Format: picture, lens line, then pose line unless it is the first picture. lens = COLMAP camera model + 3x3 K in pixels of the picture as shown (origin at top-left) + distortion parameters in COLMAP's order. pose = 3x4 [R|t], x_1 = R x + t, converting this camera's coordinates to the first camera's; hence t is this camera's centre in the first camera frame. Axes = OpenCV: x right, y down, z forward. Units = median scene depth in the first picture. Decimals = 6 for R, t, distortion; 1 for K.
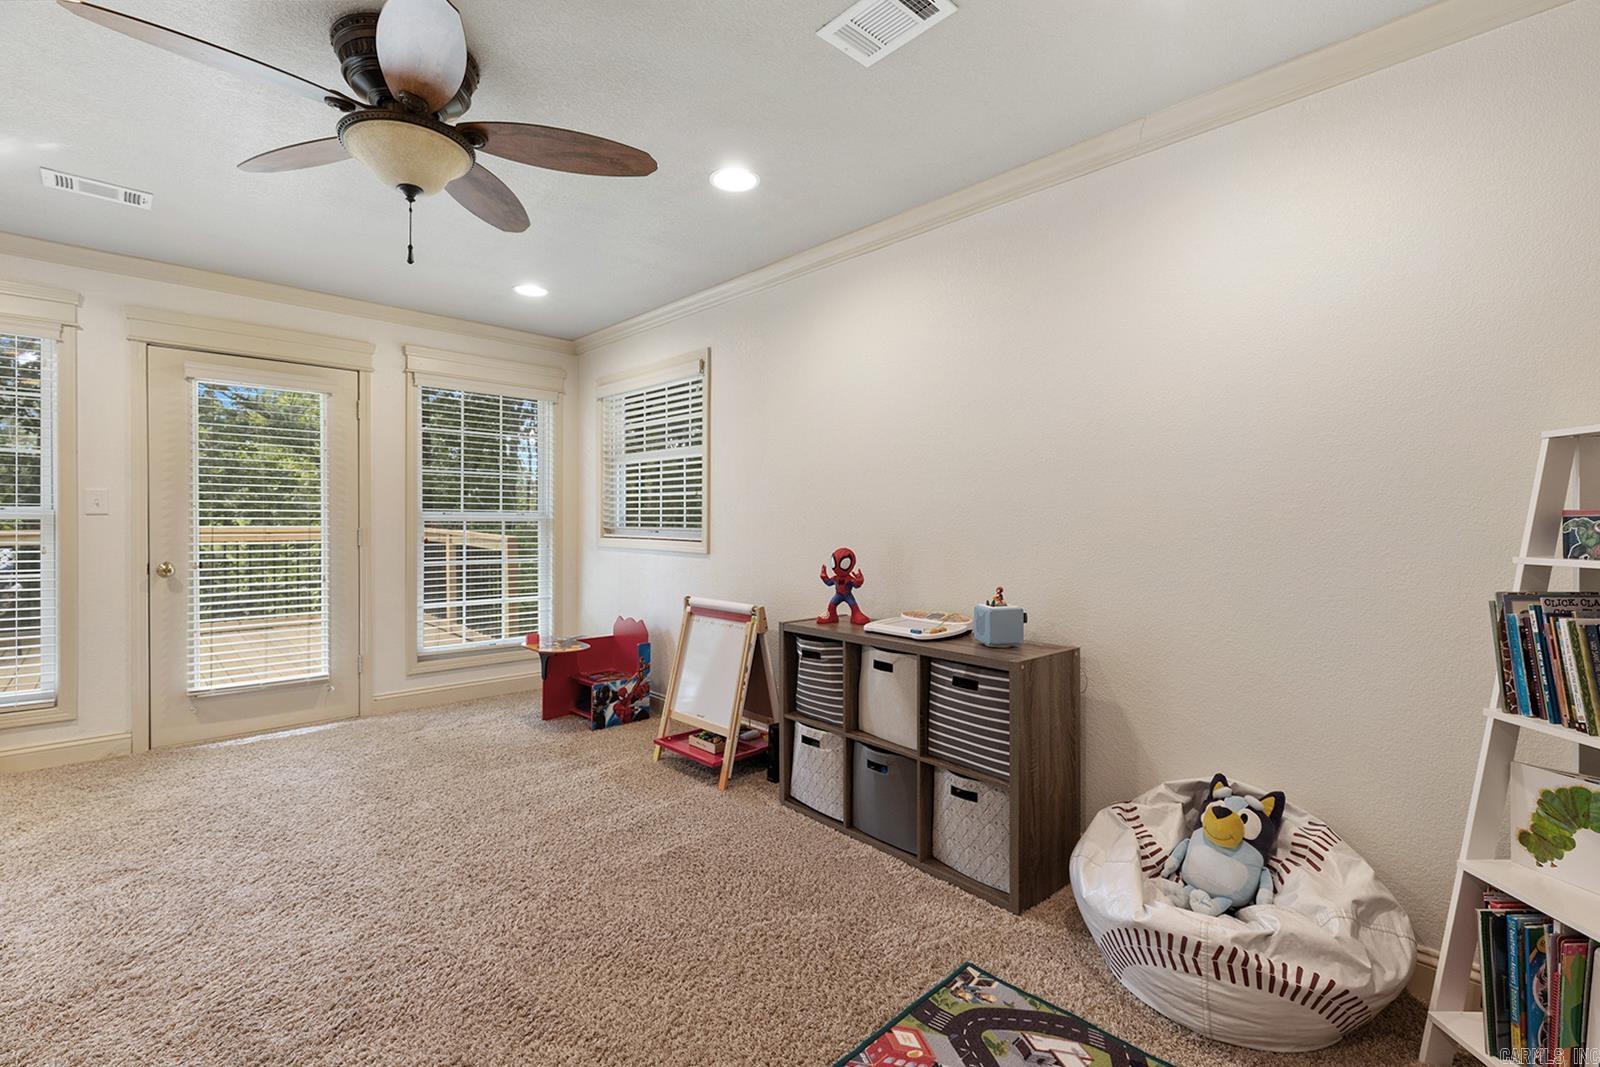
lens RADIAL K [[721.9, 0, 800.0], [0, 721.9, 533.5], [0, 0, 1]] dist [0.000298, -0.000228]
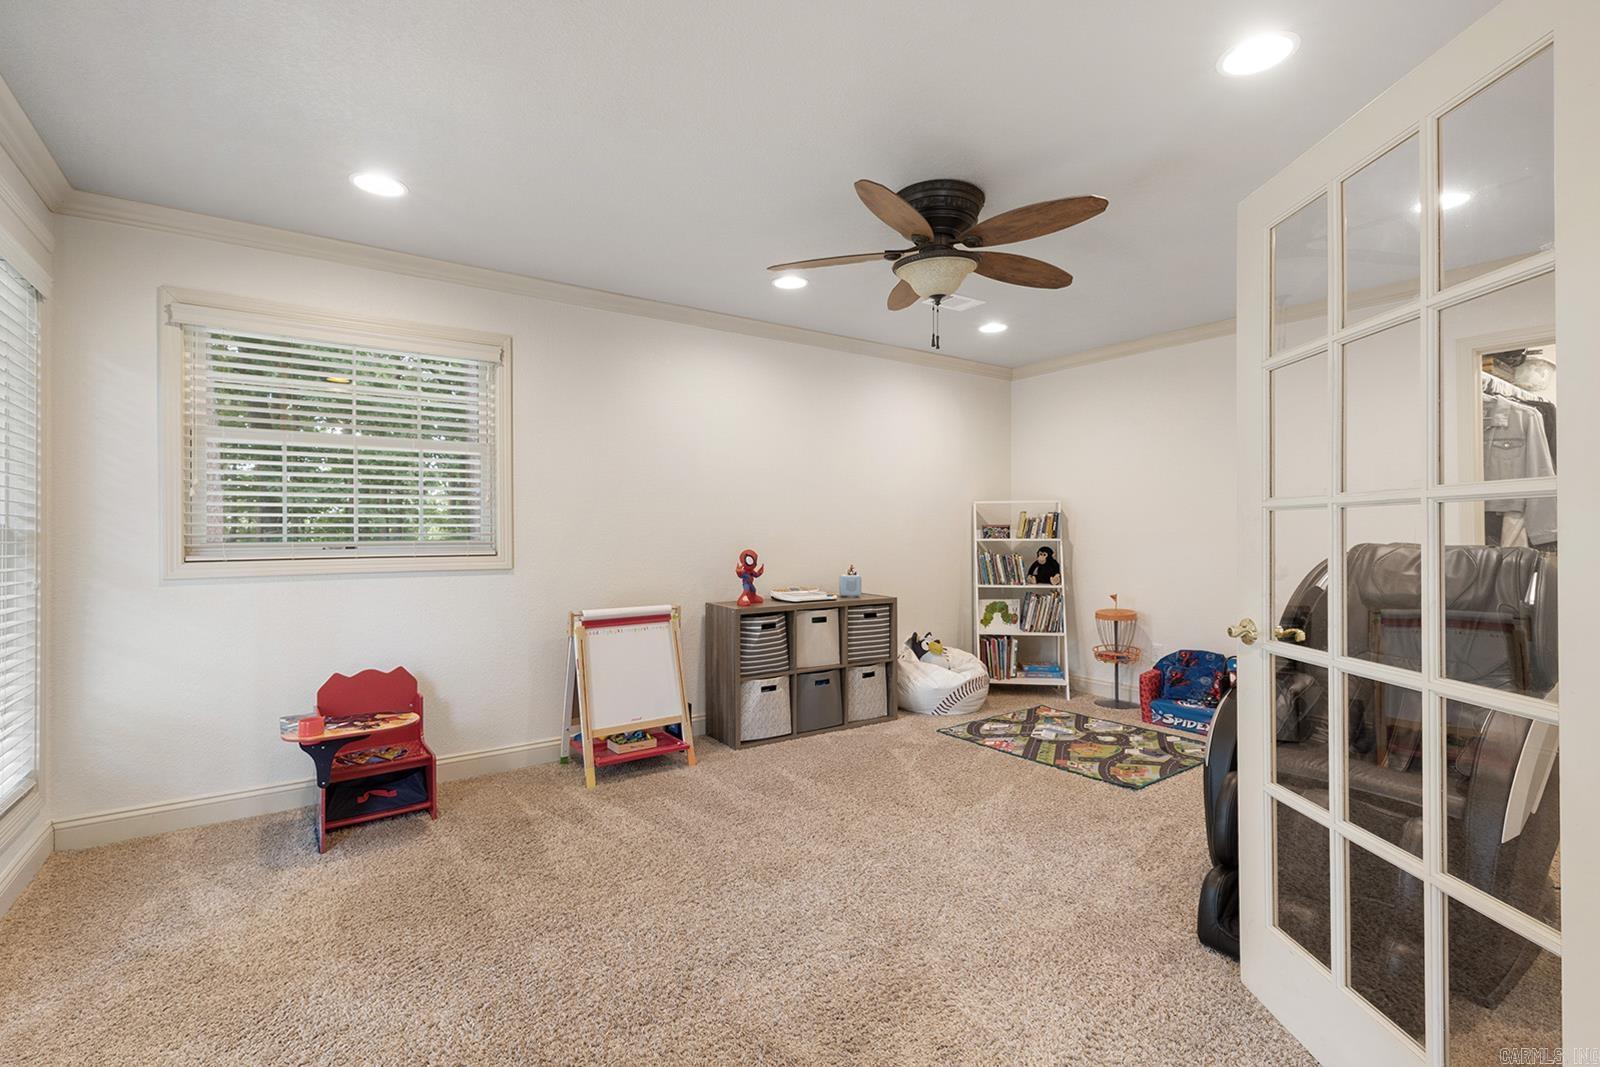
lens RADIAL K [[721.9, 0, 800.0], [0, 721.9, 533.5], [0, 0, 1]] dist [0.000298, -0.000228]
pose [[0.144550, -0.011462, 0.989431, -1.299509], [0.020542, 0.999752, 0.008581, -0.021233], [-0.989284, 0.019085, 0.144750, 0.705017]]
